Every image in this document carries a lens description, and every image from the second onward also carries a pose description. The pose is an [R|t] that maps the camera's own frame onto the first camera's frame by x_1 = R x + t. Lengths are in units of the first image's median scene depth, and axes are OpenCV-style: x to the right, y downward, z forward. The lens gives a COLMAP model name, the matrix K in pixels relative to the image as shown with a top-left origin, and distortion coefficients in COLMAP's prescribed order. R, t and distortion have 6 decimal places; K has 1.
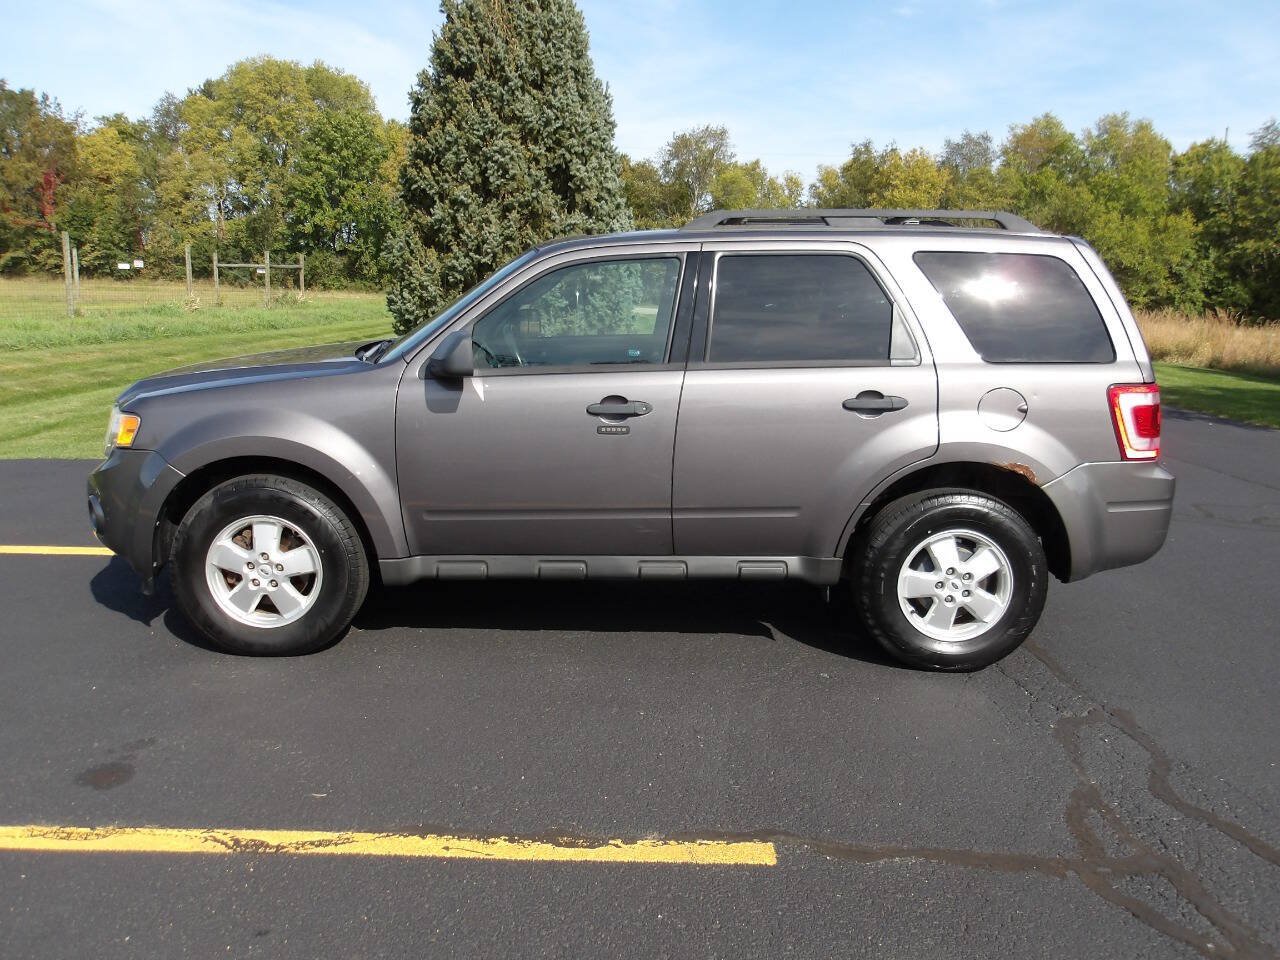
lens RADIAL K [[1070.6, 0, 637.0], [0, 1070.6, 472.8], [0, 0, 1]] dist [0.006798, -0.000181]
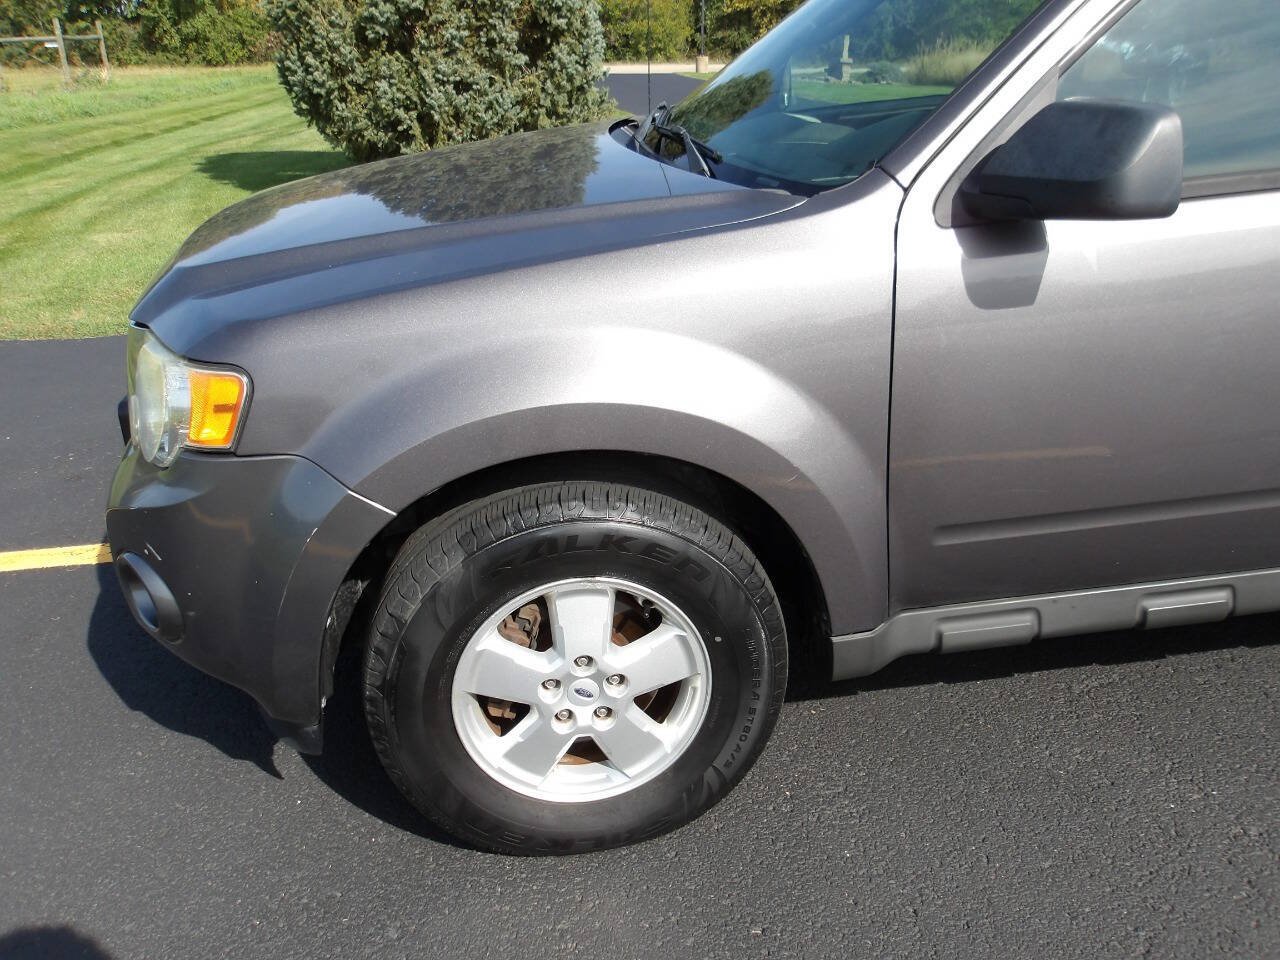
lens RADIAL K [[1064.8, 0, 635.9], [0, 1064.8, 476.7], [0, 0, 1]] dist [0.012841, -0.007144]
pose [[0.987334, -0.102969, 0.120703, -0.111902], [0.074685, 0.972859, 0.219013, -0.027477], [-0.139978, -0.207225, 0.968227, 0.176763]]
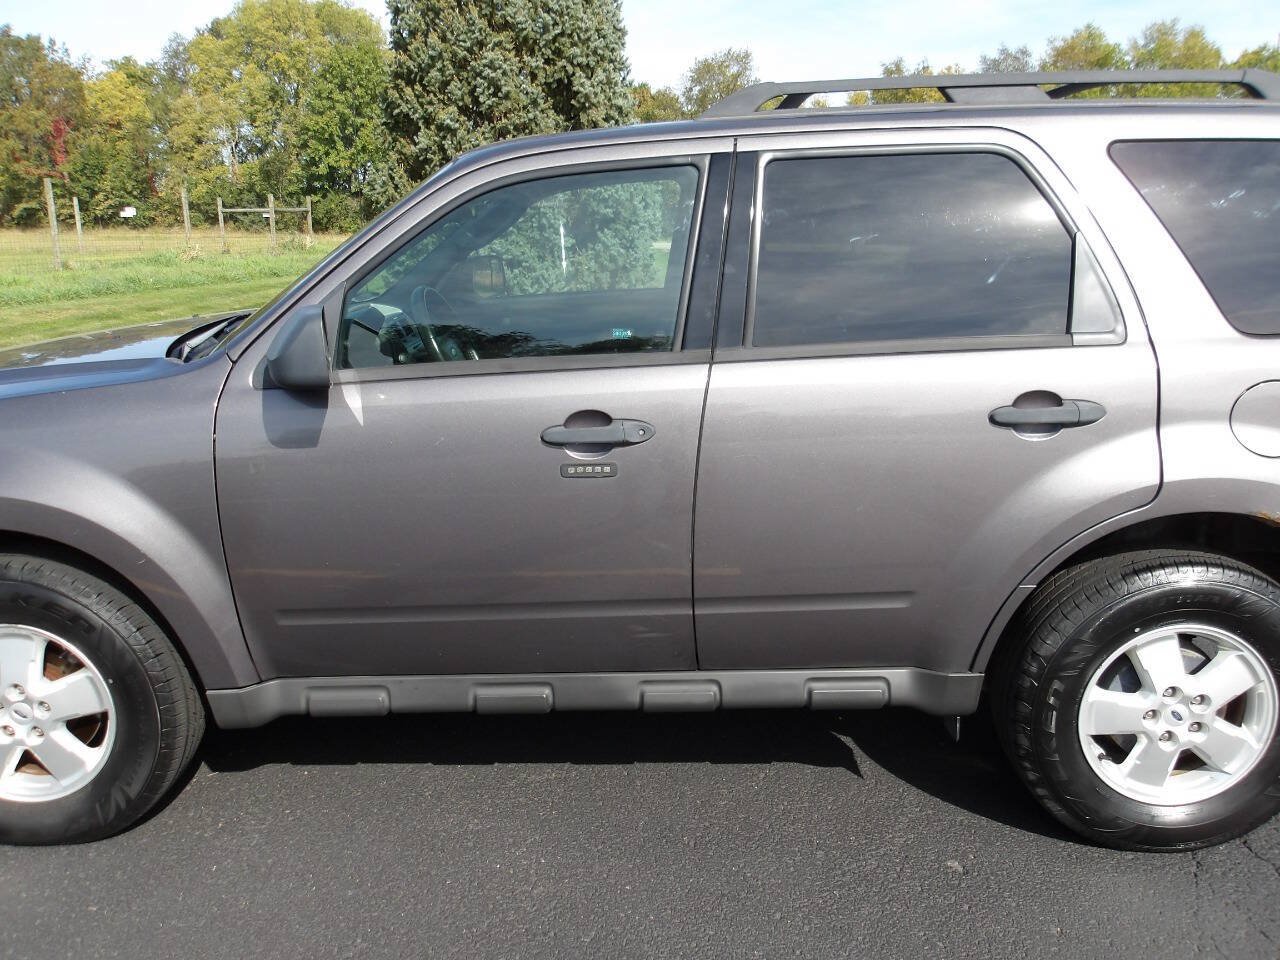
lens RADIAL K [[1070.6, 0, 637.0], [0, 1070.6, 472.8], [0, 0, 1]] dist [0.006798, -0.000181]
pose [[0.999367, -0.022086, -0.027887, 0.005884], [0.023685, 0.998015, 0.058355, -0.021079], [0.026543, -0.058978, 0.997906, 0.124873]]
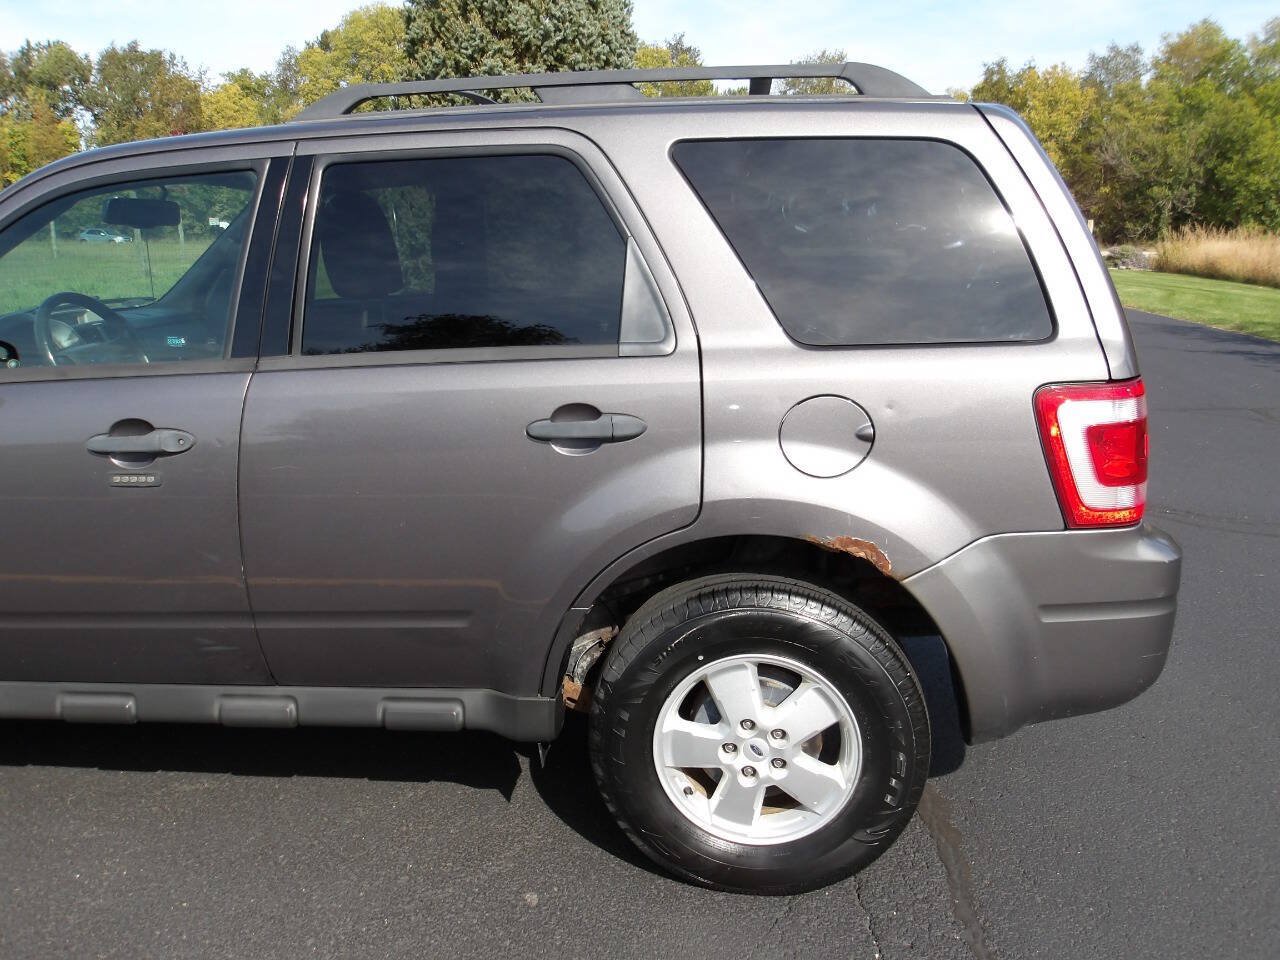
lens RADIAL K [[1071.4, 0, 644.5], [0, 1071.4, 473.0], [0, 0, 1]] dist [0.013809, -0.002096]
pose [[0.993327, -0.004880, -0.115230, 0.092251], [0.010916, 0.998597, 0.051813, -0.020523], [0.114816, -0.052725, 0.991987, 0.136506]]
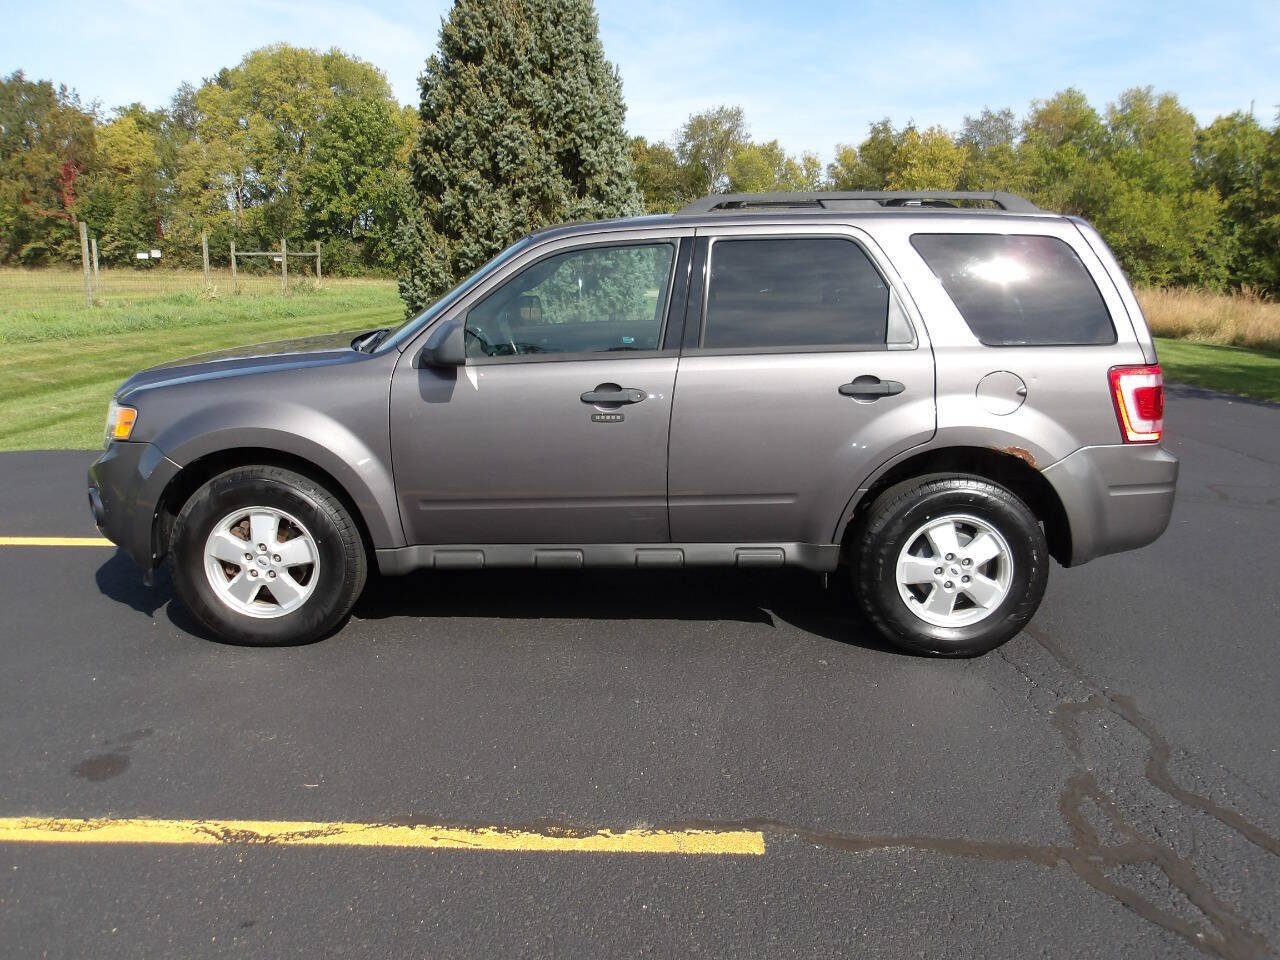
lens RADIAL K [[1070.6, 0, 637.0], [0, 1070.6, 472.8], [0, 0, 1]] dist [0.006798, -0.000181]
pose [[0.999784, -0.008966, -0.018754, 0.006849], [0.009249, 0.999844, 0.015059, -0.001051], [0.018616, -0.015230, 0.999711, 0.001391]]
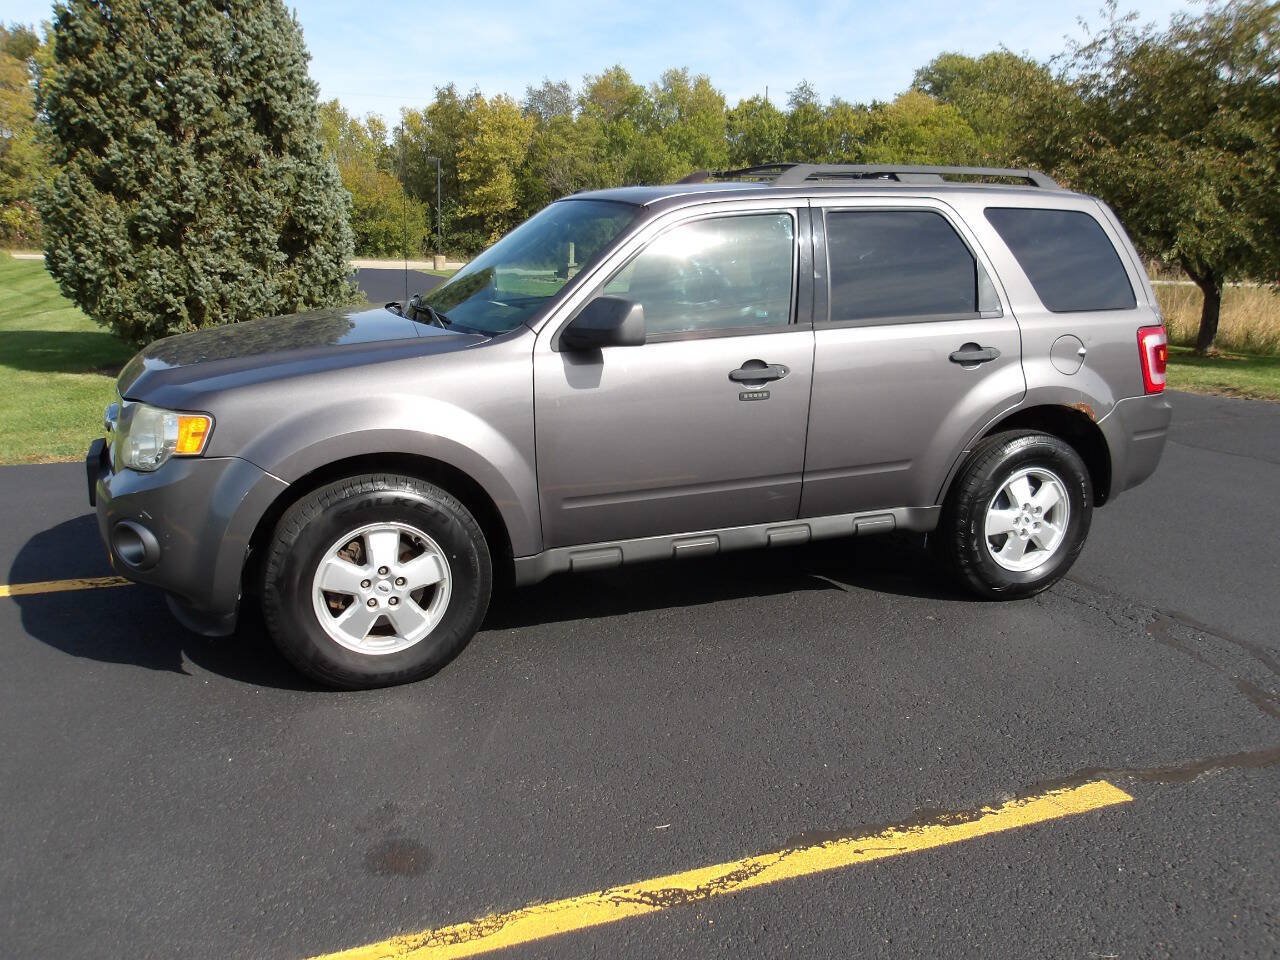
lens RADIAL K [[1071.9, 0, 633.0], [0, 1071.9, 477.0], [0, 0, 1]] dist [0.005387, 0.001031]
pose [[0.927218, -0.090478, 0.363430, -0.140364], [0.071629, 0.995308, 0.065042, -0.011095], [-0.367609, -0.034276, 0.929348, 0.043061]]
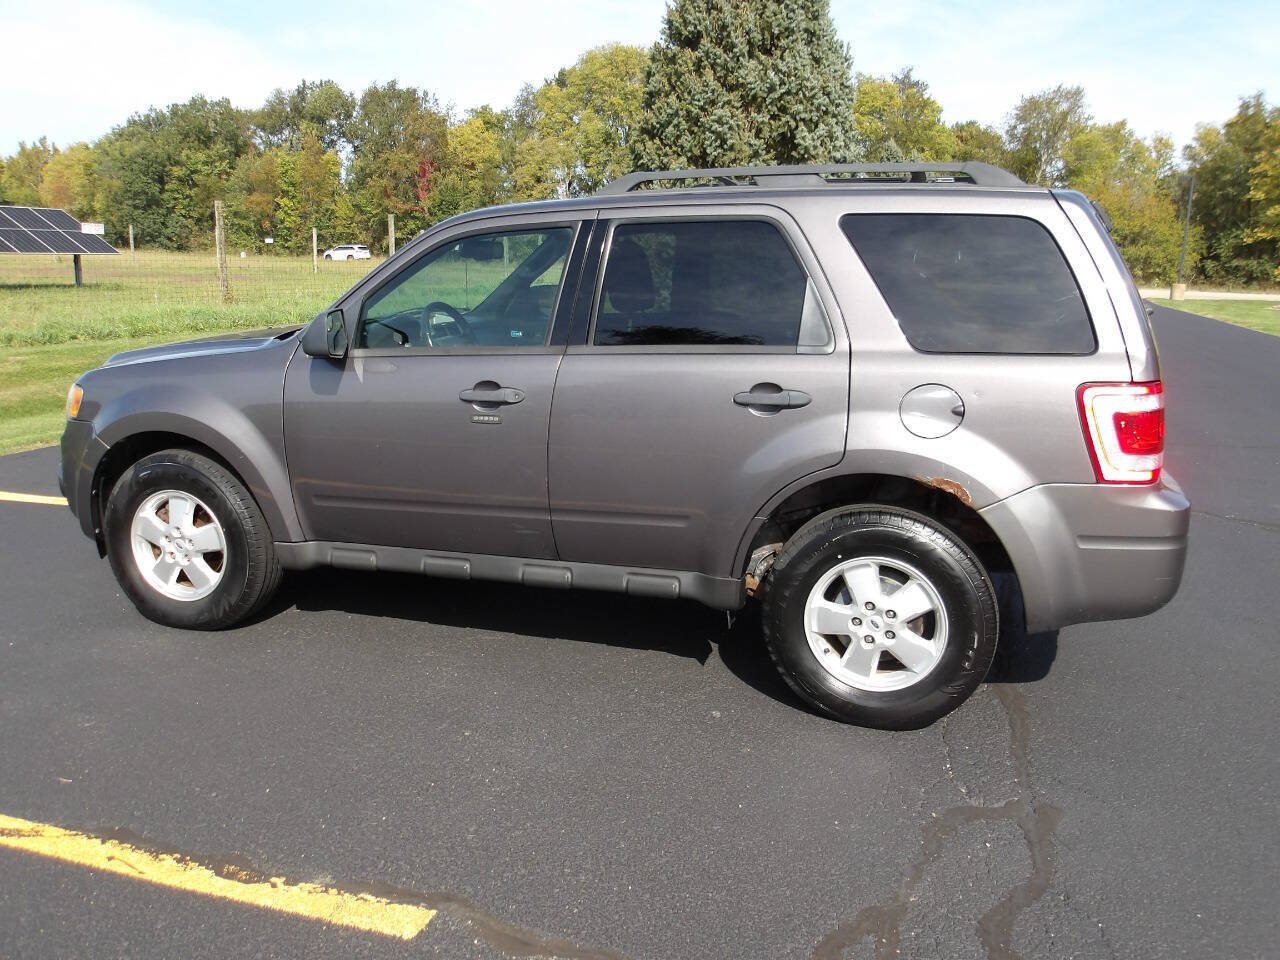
lens RADIAL K [[1068.2, 0, 640.7], [0, 1068.2, 474.2], [0, 0, 1]] dist [0.001715, 0.010171]
pose [[0.952681, 0.053024, -0.299311, 0.110733], [-0.045892, 0.998471, 0.030813, -0.007908], [0.300487, -0.015619, 0.953658, 0.051264]]
